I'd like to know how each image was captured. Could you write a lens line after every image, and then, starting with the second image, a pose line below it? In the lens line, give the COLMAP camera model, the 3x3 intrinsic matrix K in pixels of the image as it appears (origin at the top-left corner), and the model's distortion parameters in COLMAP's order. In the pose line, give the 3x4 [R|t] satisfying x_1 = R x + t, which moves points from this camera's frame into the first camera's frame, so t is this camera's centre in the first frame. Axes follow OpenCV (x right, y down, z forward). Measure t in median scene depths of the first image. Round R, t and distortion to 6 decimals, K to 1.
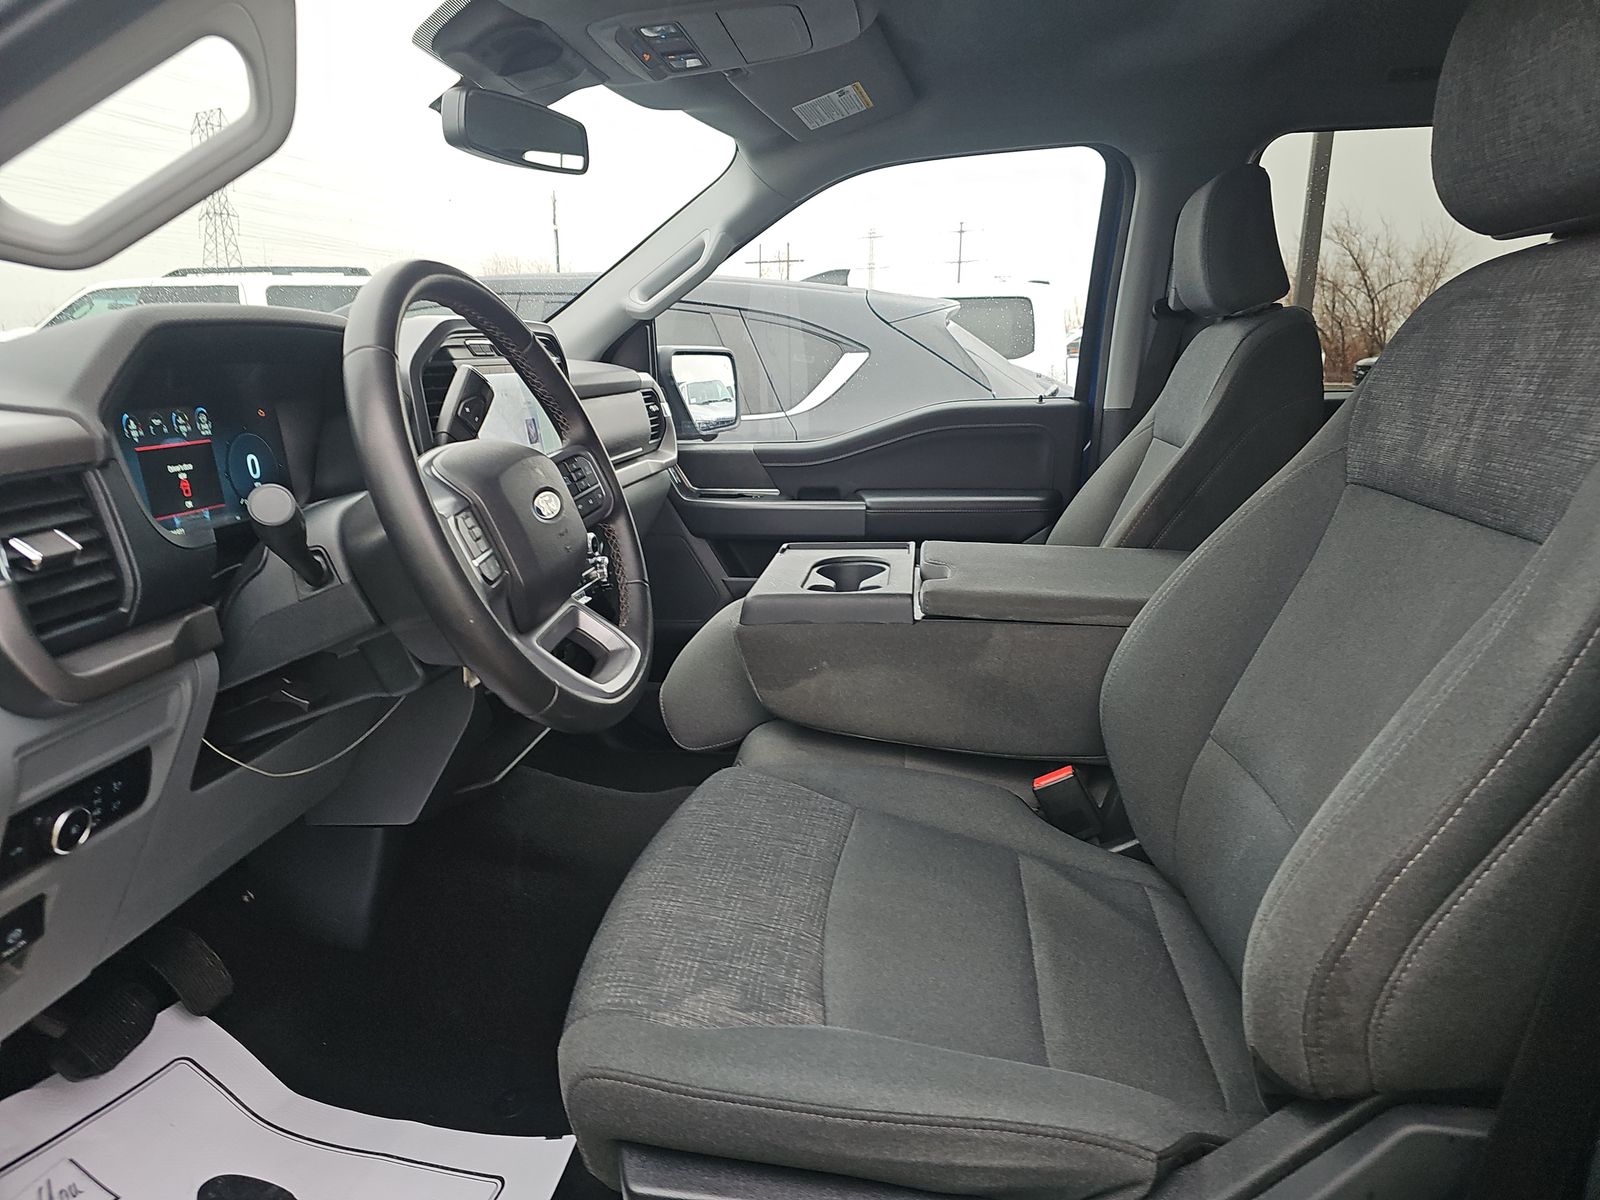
lens RADIAL K [[1030.9, 0, 791.3], [0, 1030.9, 583.6], [0, 0, 1]] dist [0.071795, -0.064869]
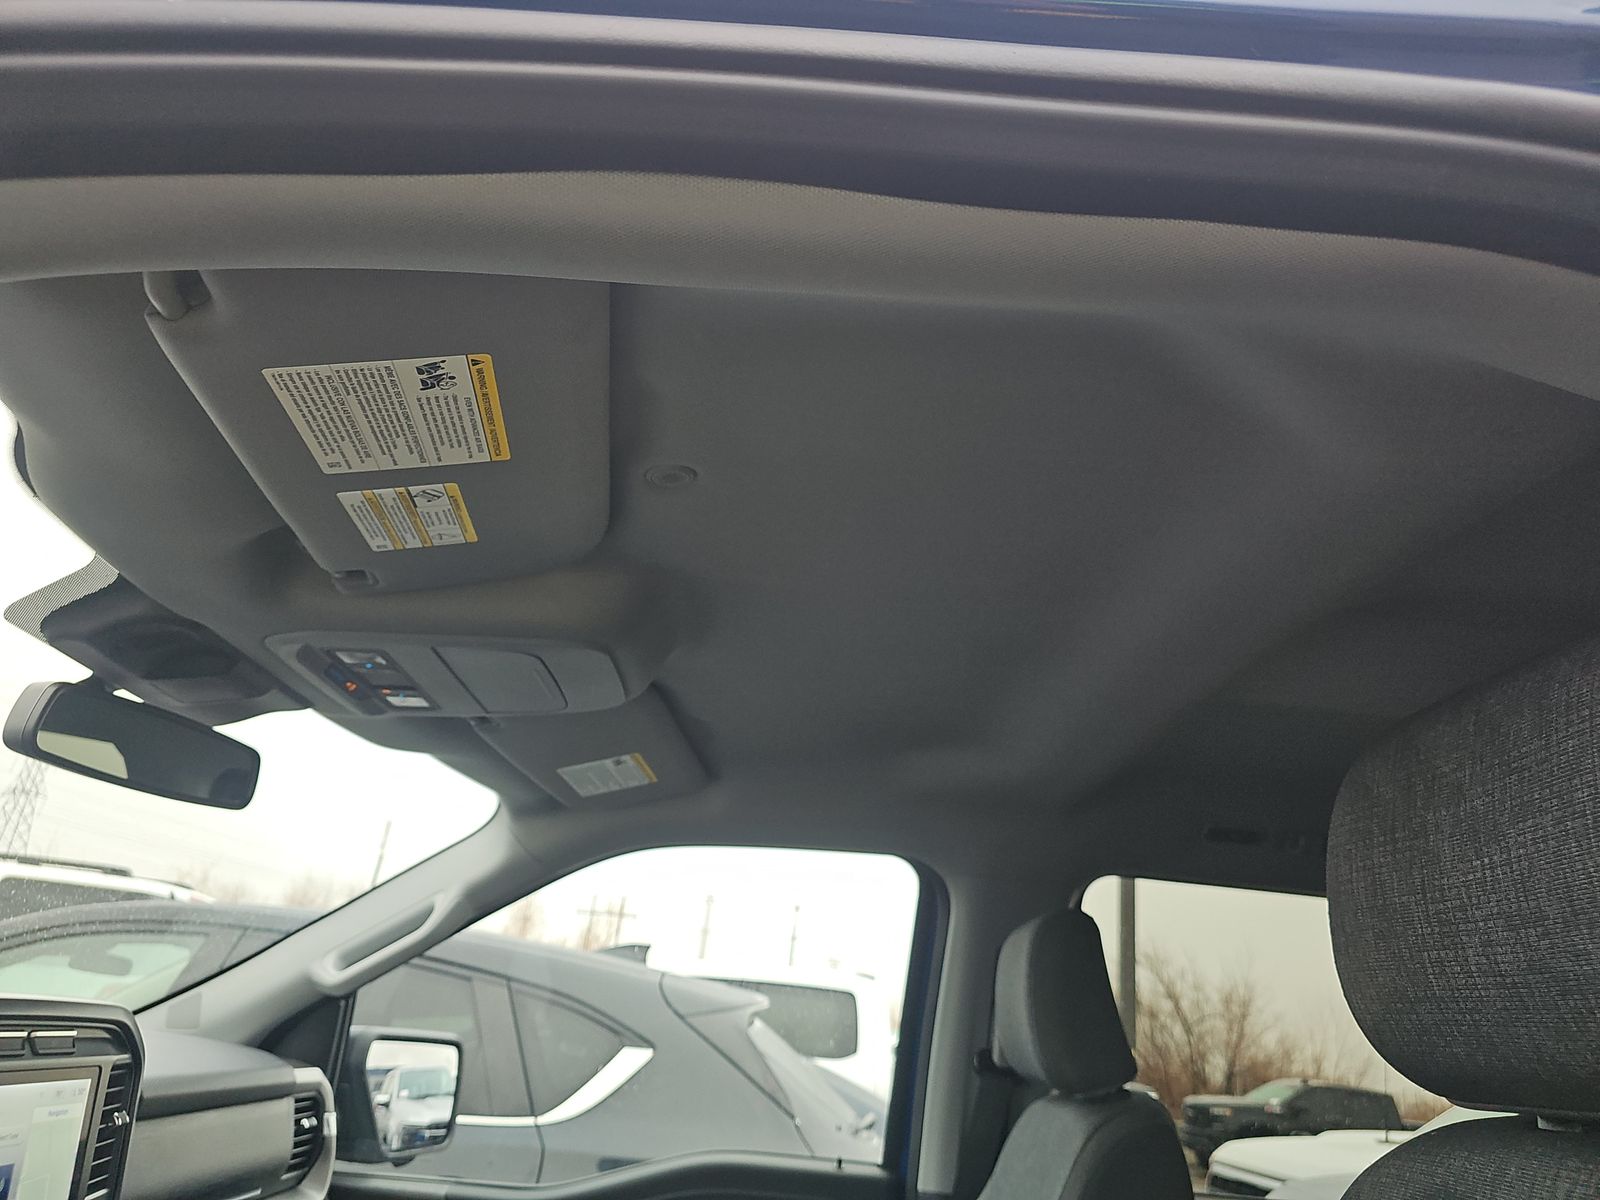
lens RADIAL K [[1048.9, 0, 799.1], [0, 1048.9, 607.4], [0, 0, 1]] dist [-0.007011, -0.003595]
pose [[0.980880, 0.158388, 0.113087, 0.064068], [-0.067603, 0.822191, -0.565183, -0.081724], [-0.182497, 0.546731, 0.817178, 0.165911]]
